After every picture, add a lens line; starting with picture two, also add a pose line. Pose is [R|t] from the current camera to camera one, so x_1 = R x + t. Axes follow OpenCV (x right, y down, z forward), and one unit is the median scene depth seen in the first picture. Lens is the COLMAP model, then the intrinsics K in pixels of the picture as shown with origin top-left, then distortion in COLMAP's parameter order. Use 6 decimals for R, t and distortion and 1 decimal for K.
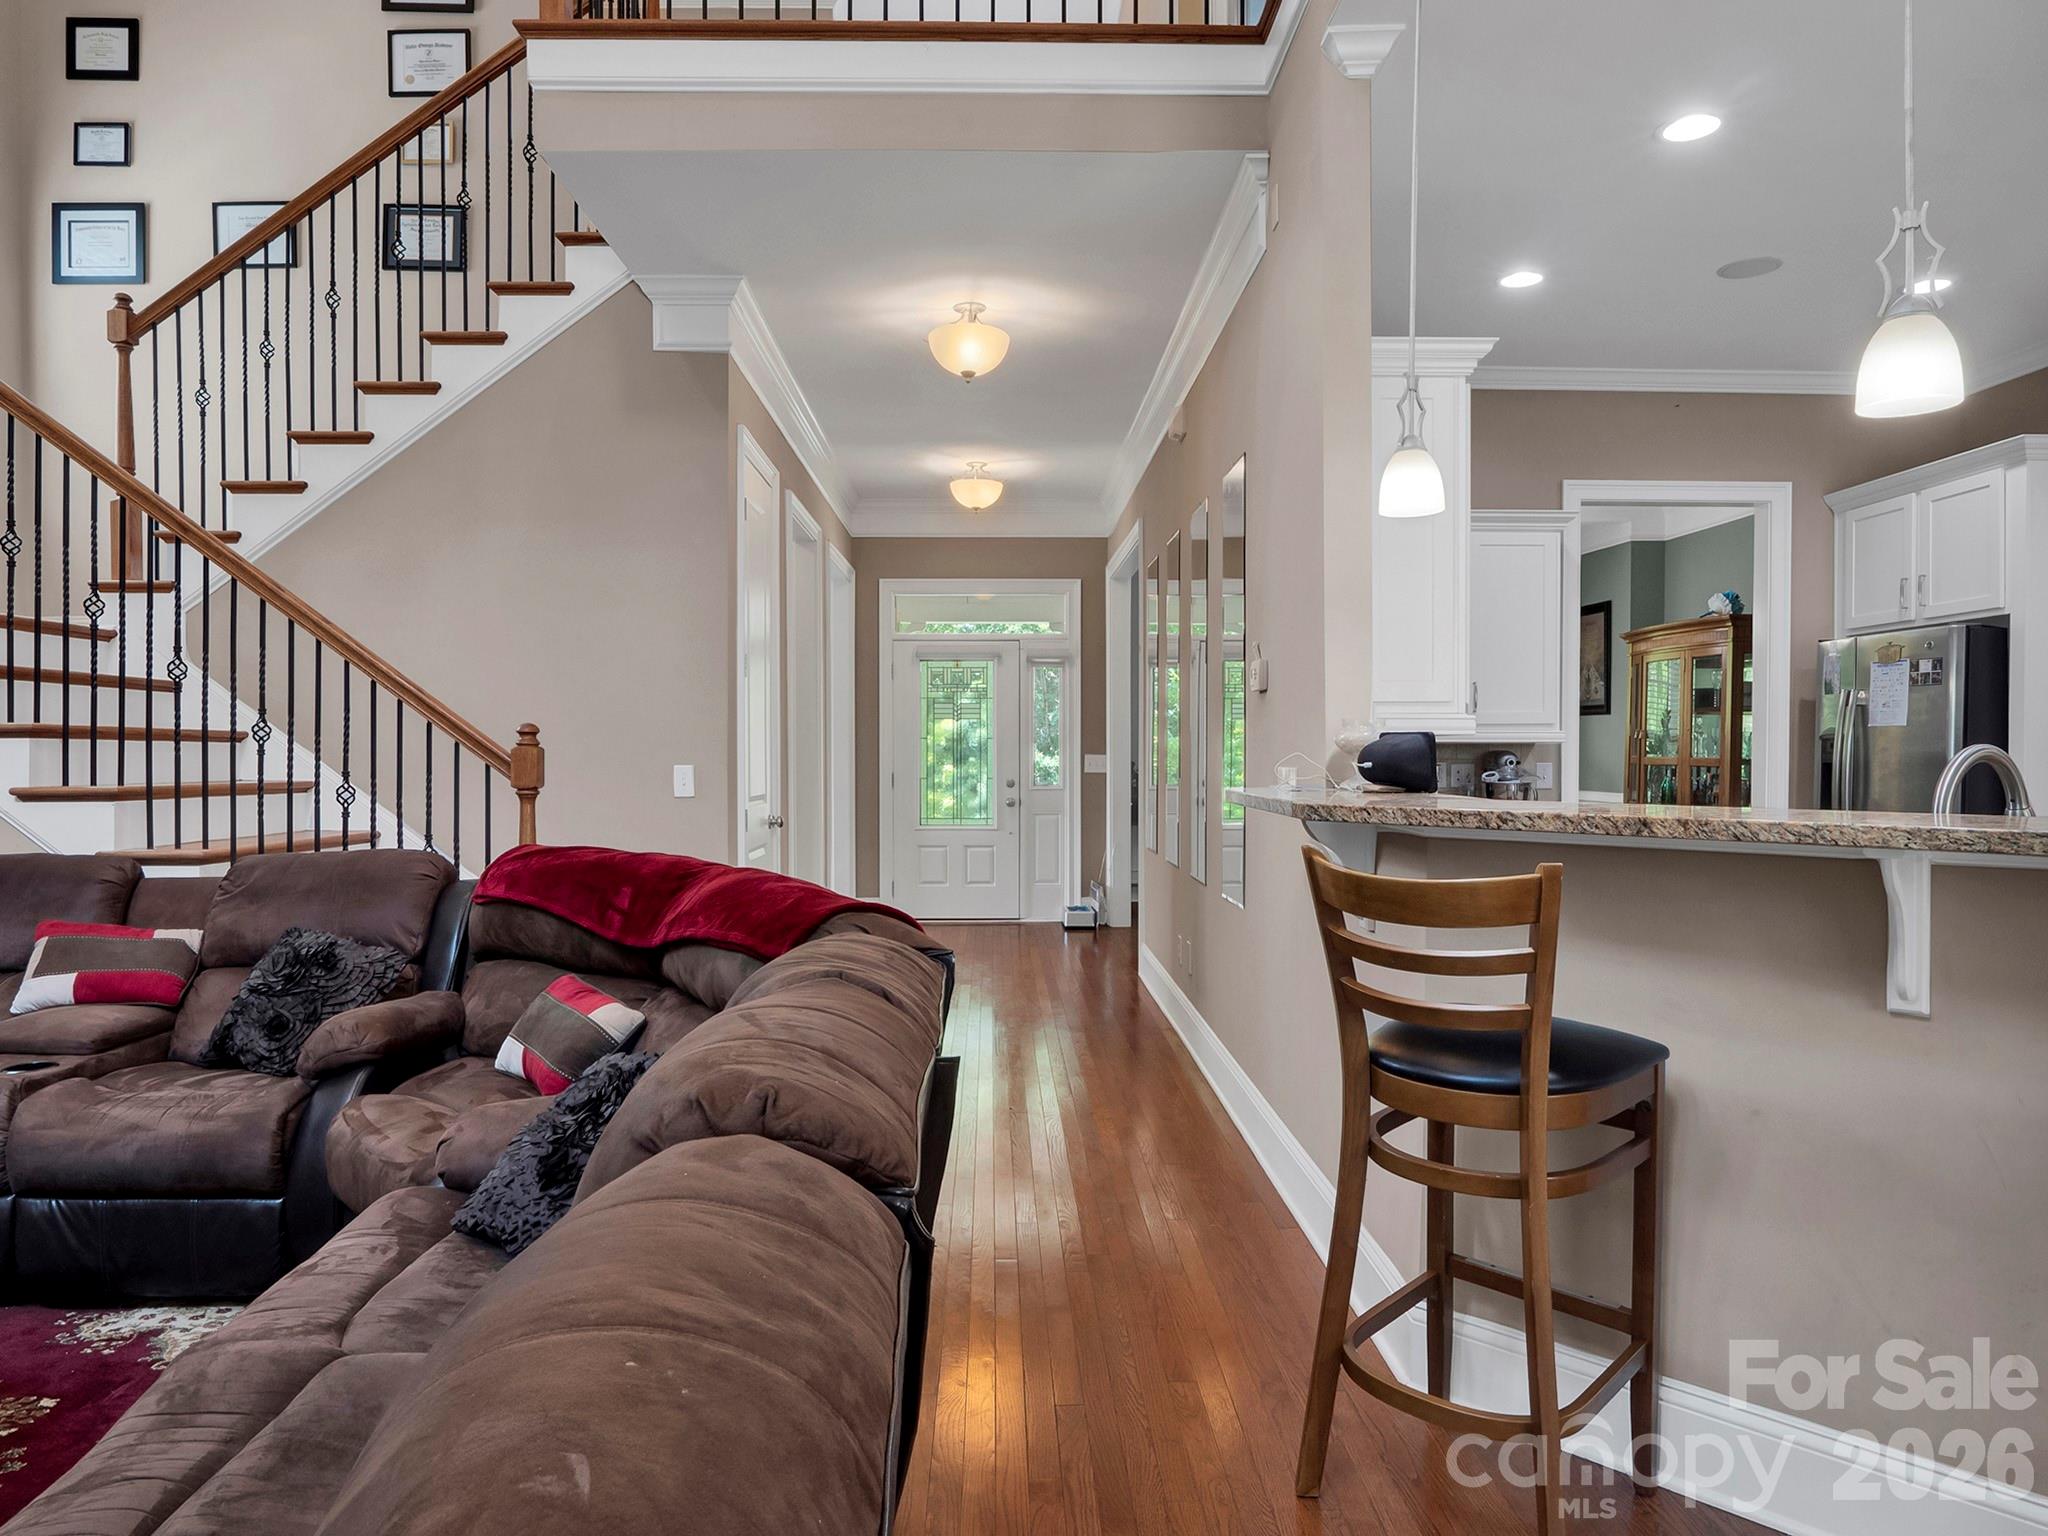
lens RADIAL K [[1256.9, 0, 1020.6], [0, 1256.9, 792.0], [0, 0, 1]] dist [-0.023121, 0.001710]
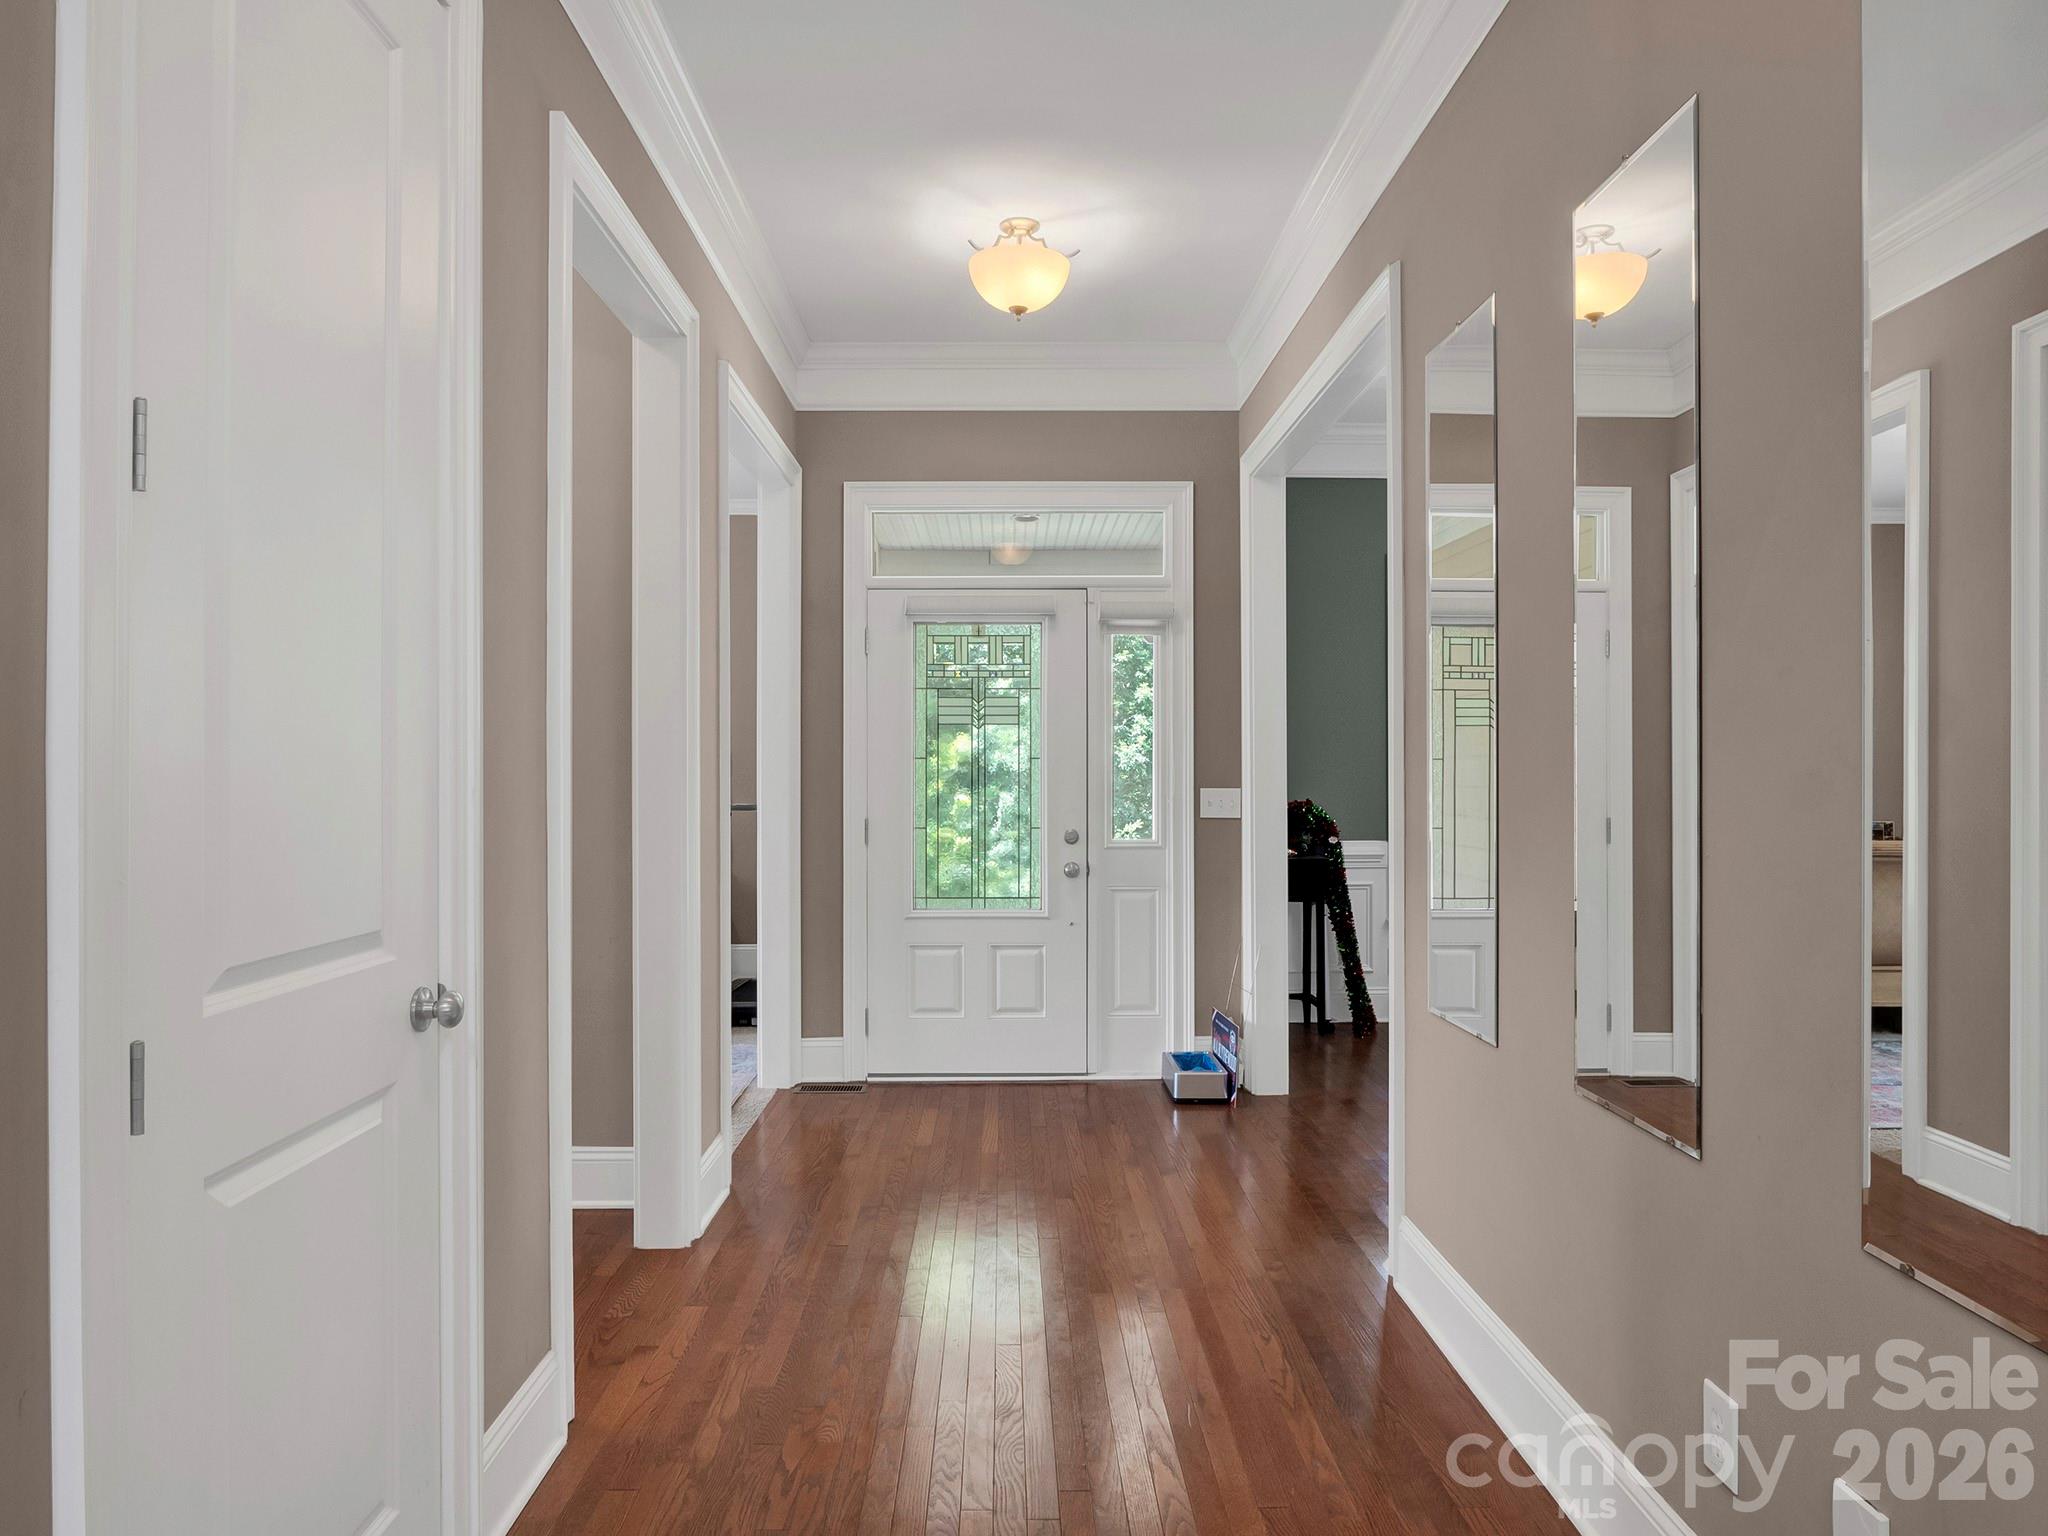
lens RADIAL K [[1295.1, 0, 1045.3], [0, 1295.1, 742.6], [0, 0, 1]] dist [-0.026932, 0.004412]
pose [[0.999976, -0.001399, 0.006746, -0.046917], [0.001781, 0.998378, -0.056899, -0.031893], [-0.006655, 0.056909, 0.998357, 0.805141]]
